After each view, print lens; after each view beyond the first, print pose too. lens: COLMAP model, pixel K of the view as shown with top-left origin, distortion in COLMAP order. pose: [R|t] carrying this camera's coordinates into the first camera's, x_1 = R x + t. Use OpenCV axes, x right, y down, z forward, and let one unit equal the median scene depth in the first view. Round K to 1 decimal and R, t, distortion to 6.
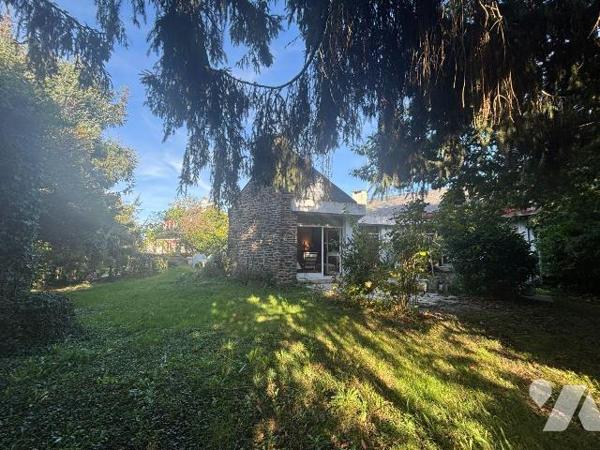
lens RADIAL K [[245.6, 0, 297.4], [0, 245.6, 226.6], [0, 0, 1]] dist [-0.000332, 0.000011]
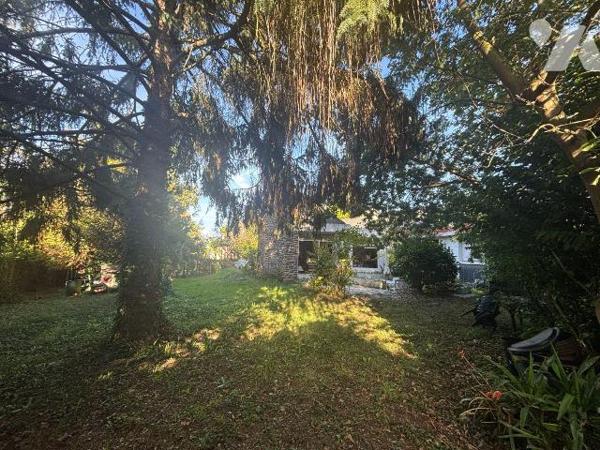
lens RADIAL K [[245.6, 0, 302.5], [0, 245.6, 225.5], [0, 0, 1]] dist [-0.000332, 0.000011]
pose [[0.980430, -0.013001, -0.196440, 0.230713], [0.006450, 0.999403, -0.033951, -0.033438], [0.196764, 0.032020, 0.979928, -0.318696]]
